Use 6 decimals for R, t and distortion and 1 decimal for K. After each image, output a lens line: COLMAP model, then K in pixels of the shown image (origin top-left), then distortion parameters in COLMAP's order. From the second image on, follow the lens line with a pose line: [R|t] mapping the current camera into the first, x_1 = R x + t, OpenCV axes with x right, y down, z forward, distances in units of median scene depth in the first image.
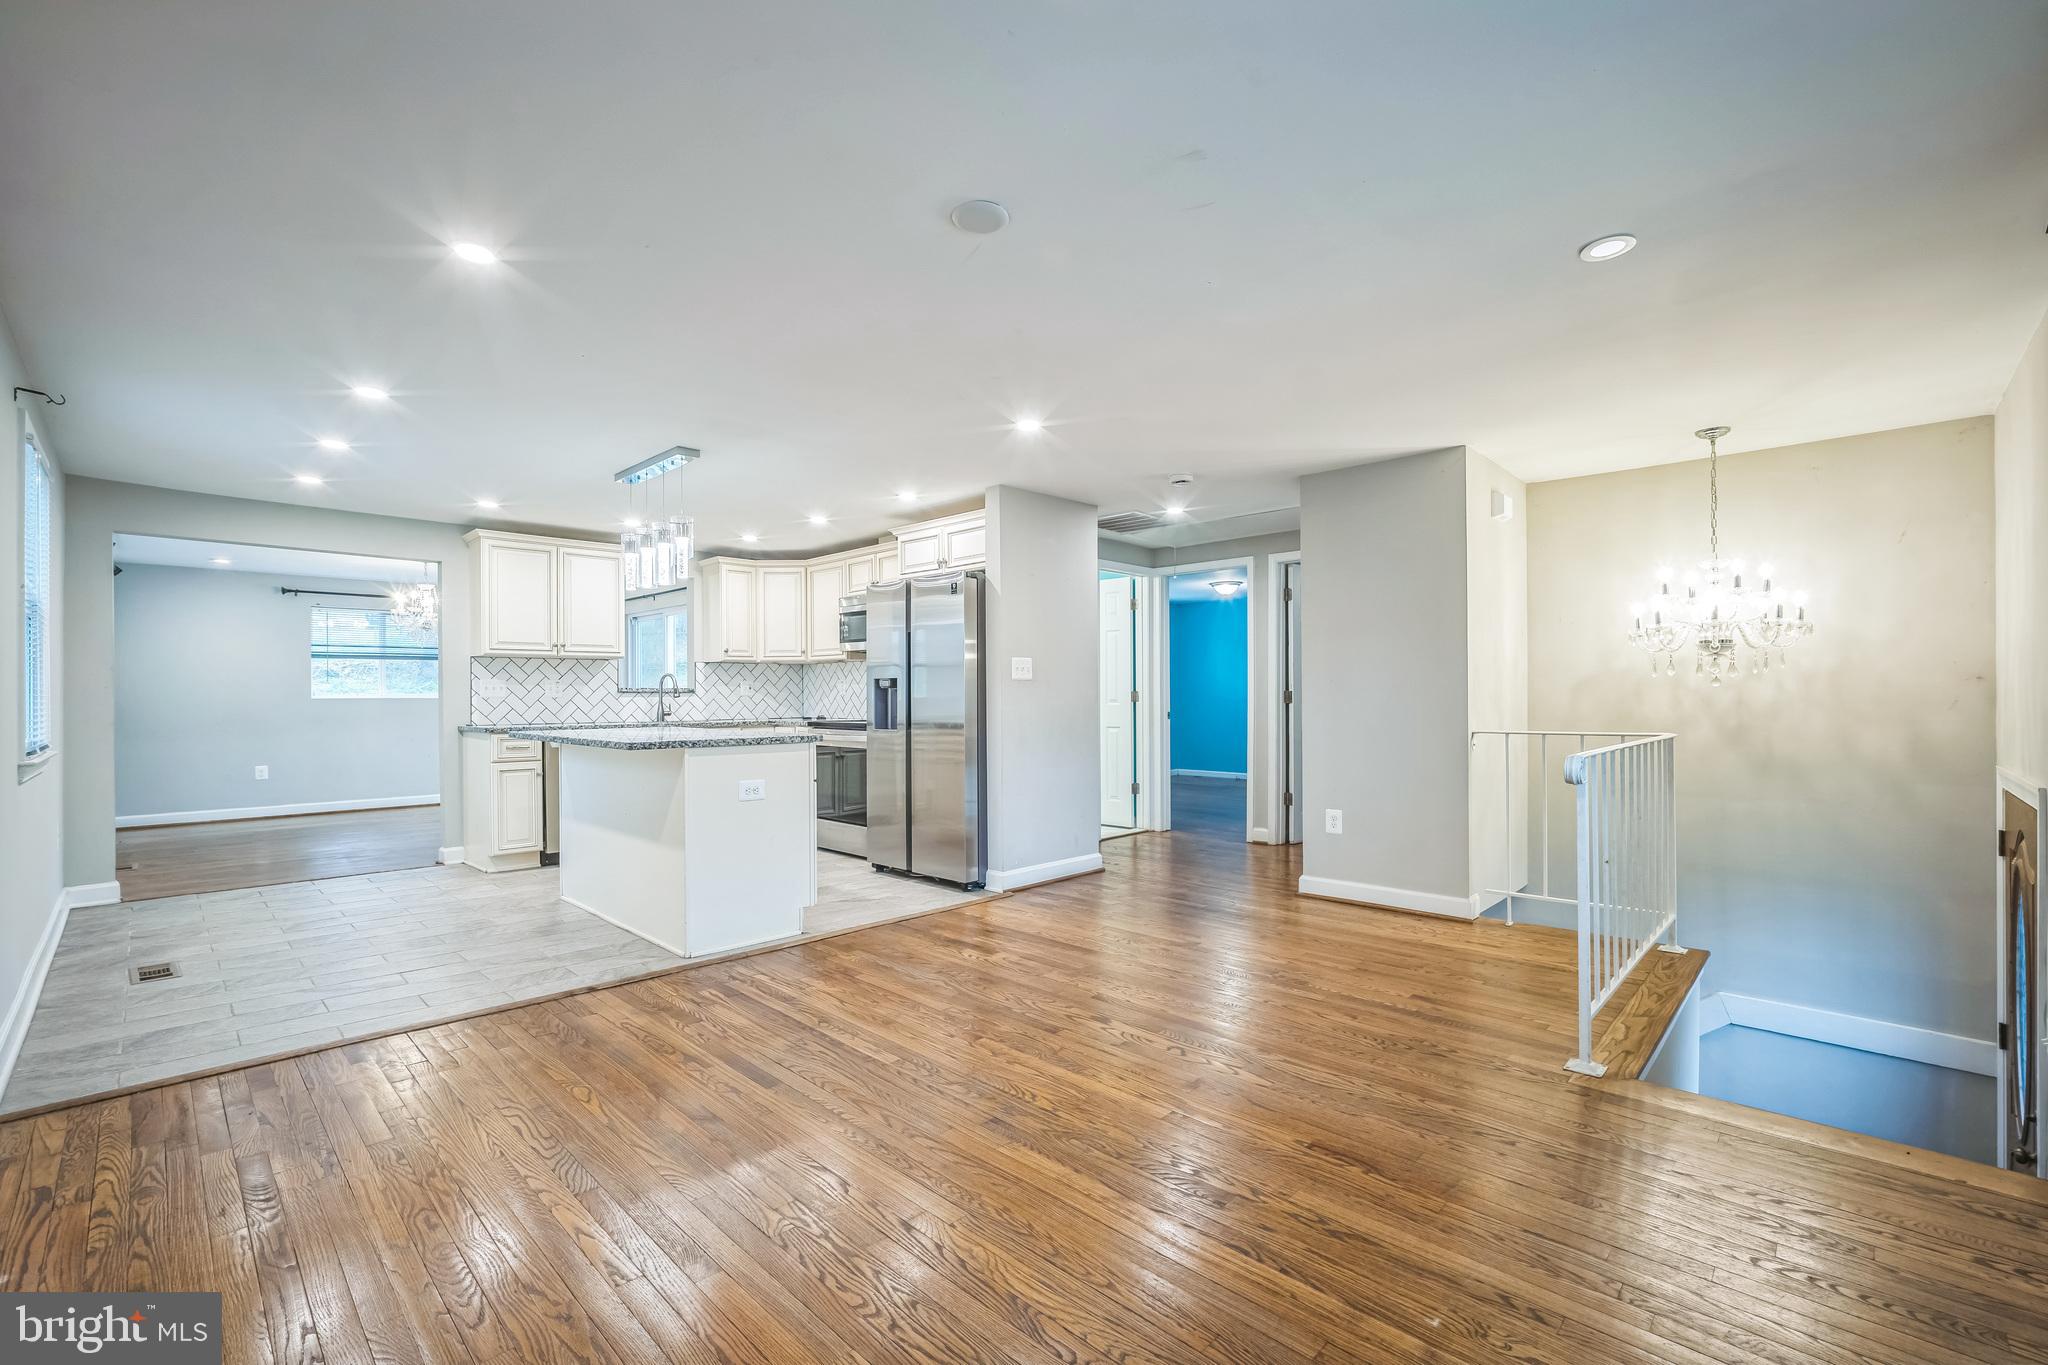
lens RADIAL K [[881.2, 0, 1015.8], [0, 881.2, 694.2], [0, 0, 1]] dist [-0.038941, 0.014916]
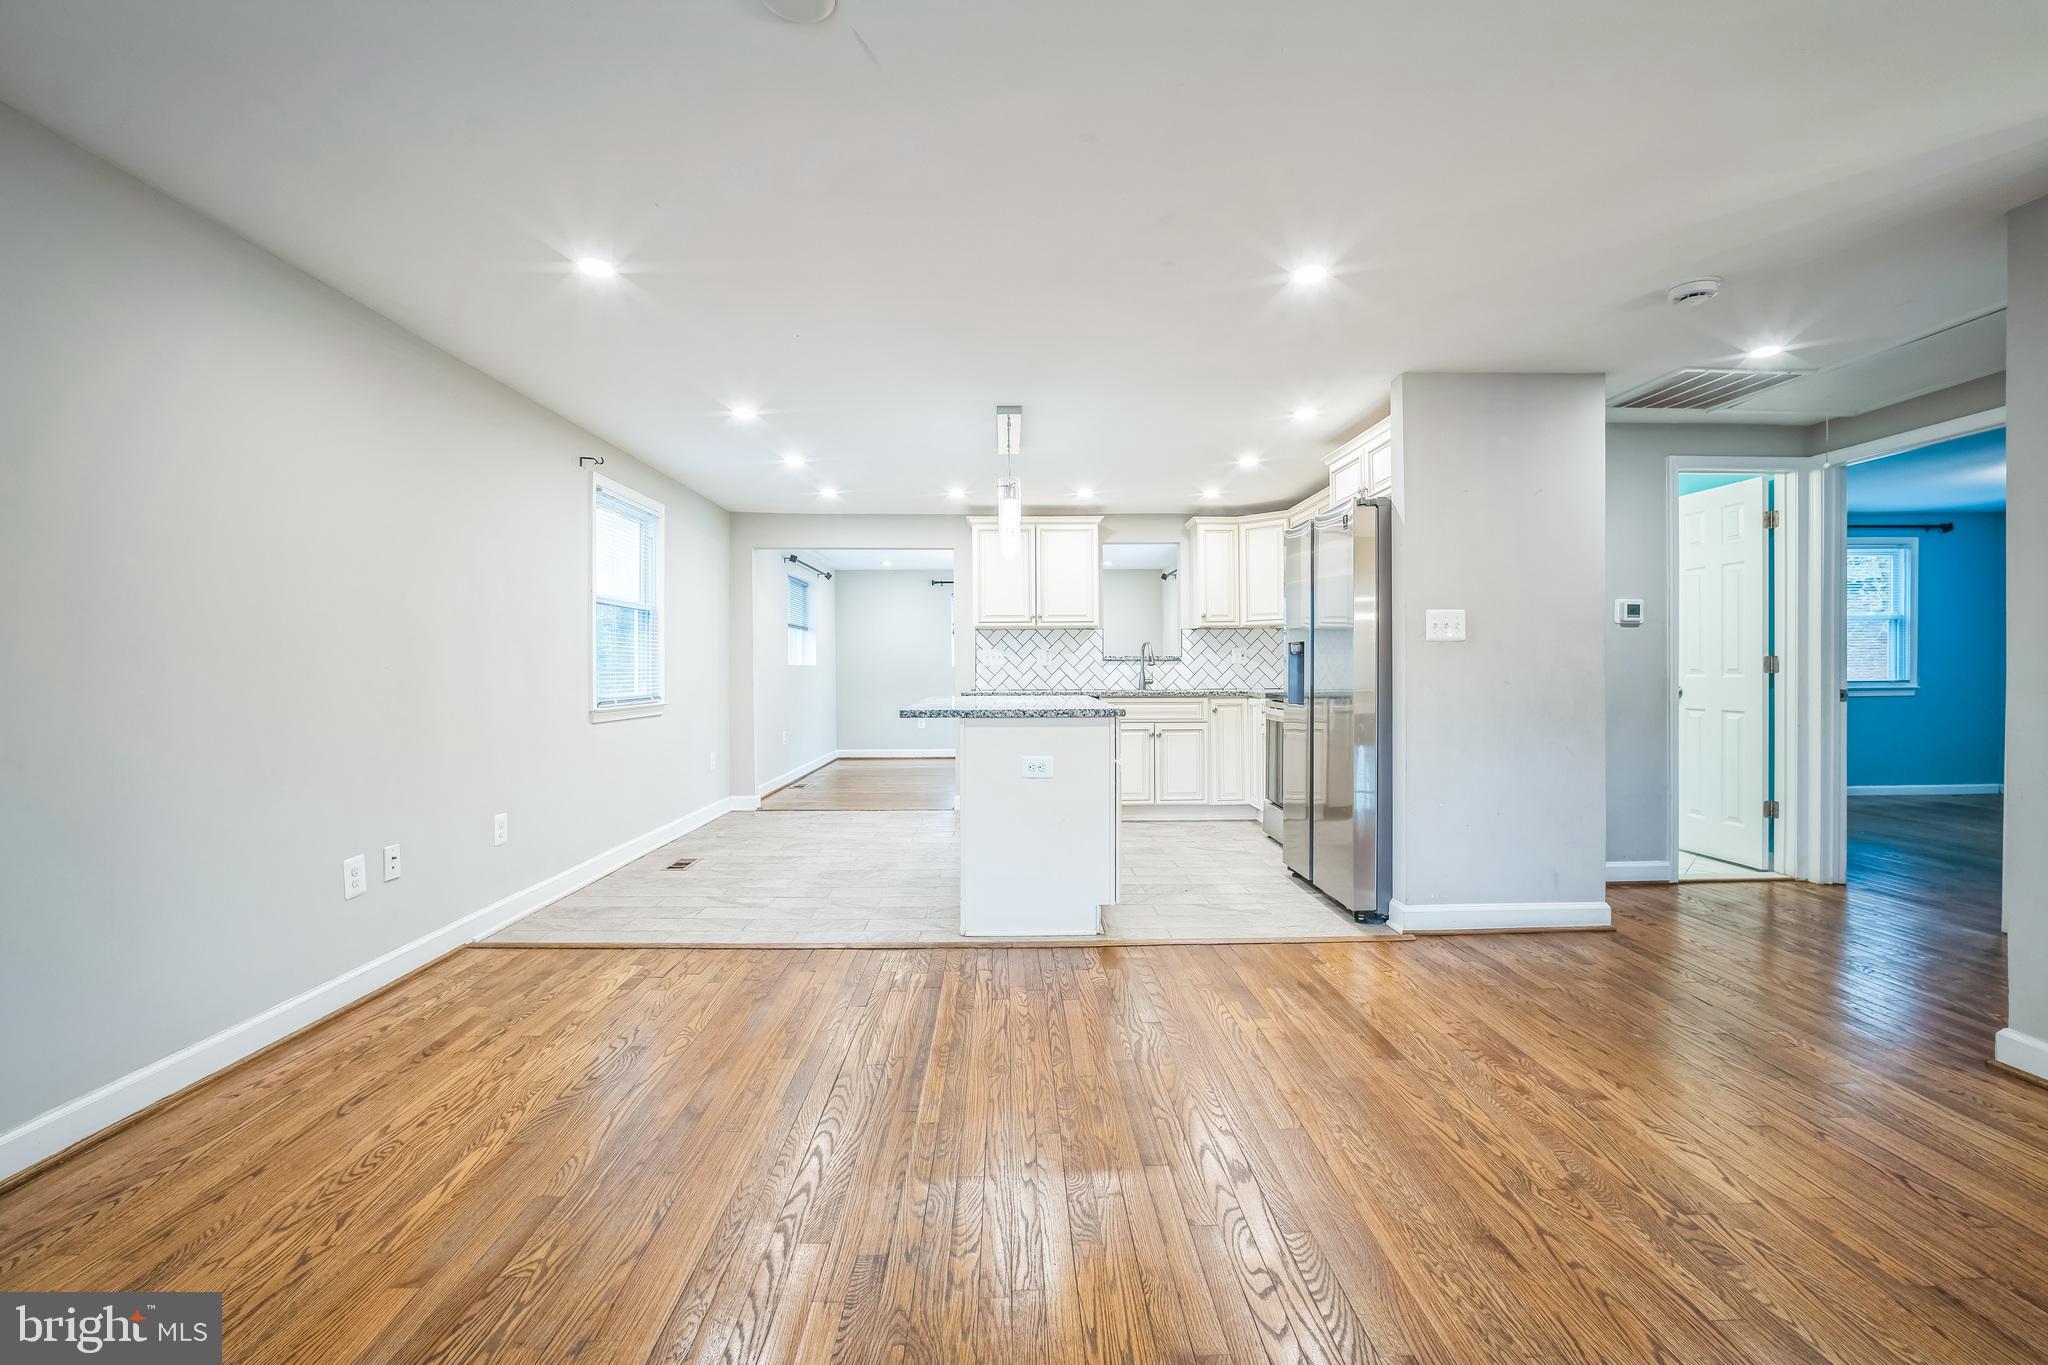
lens RADIAL K [[868.2, 0, 1029.5], [0, 868.2, 671.9], [0, 0, 1]] dist [-0.039032, 0.014888]
pose [[0.721340, 0.005466, -0.692559, 0.263379], [0.002109, 0.999947, 0.010089, 0.000938], [0.692578, -0.008738, 0.721290, 0.283998]]
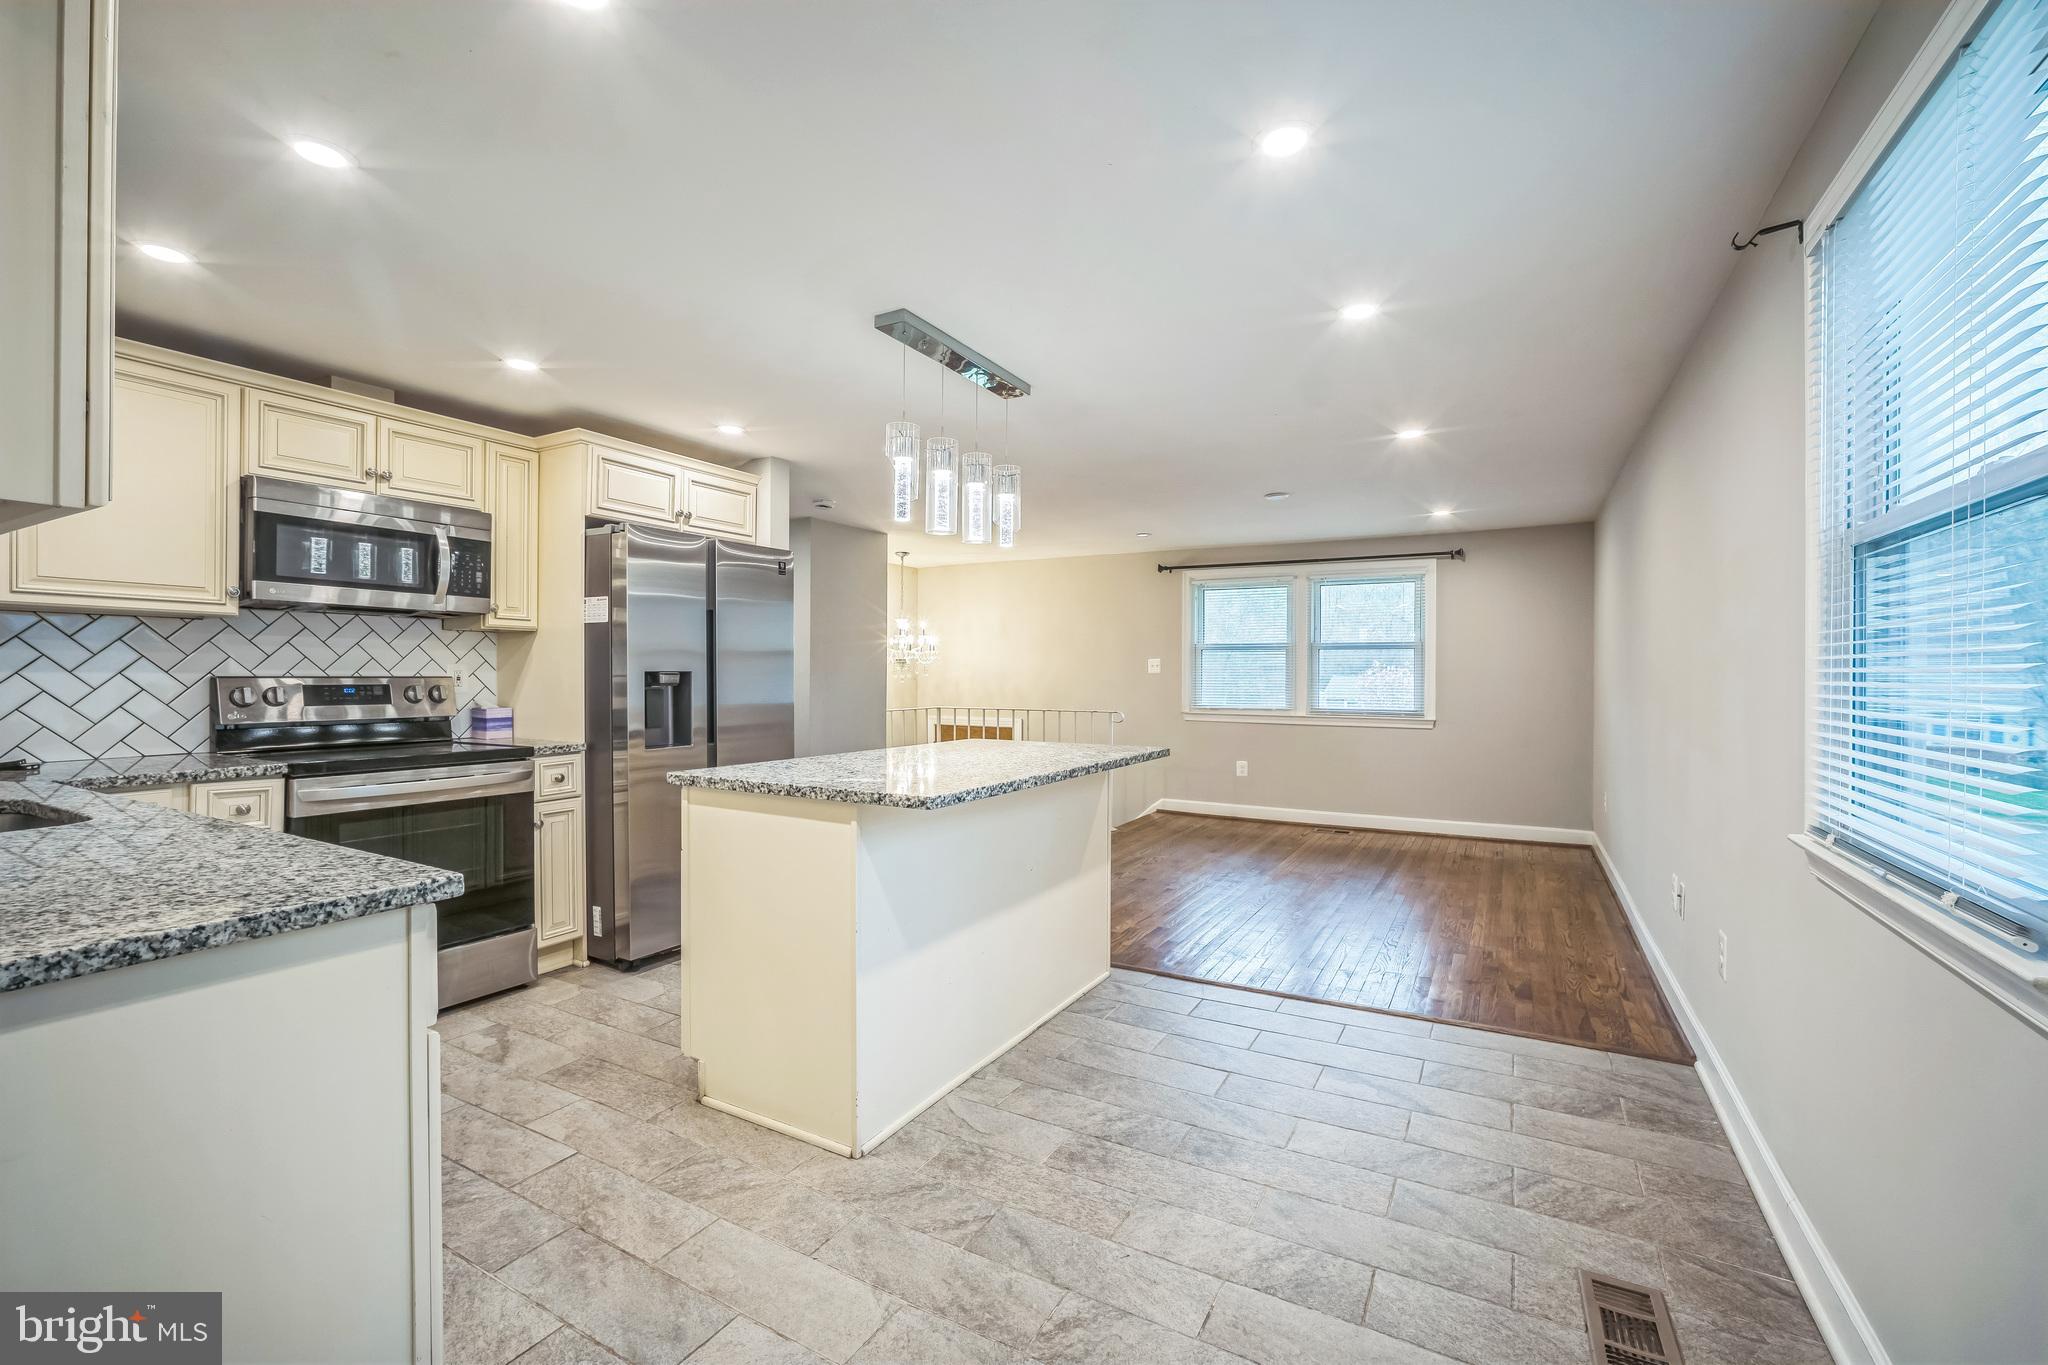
lens RADIAL K [[868.2, 0, 1029.5], [0, 868.2, 671.9], [0, 0, 1]] dist [-0.039032, 0.014888]
pose [[-0.263800, 0.006638, 0.964555, -0.984786], [-0.005211, 0.999952, -0.008307, -0.015045], [-0.964563, -0.007218, -0.263752, 1.039100]]
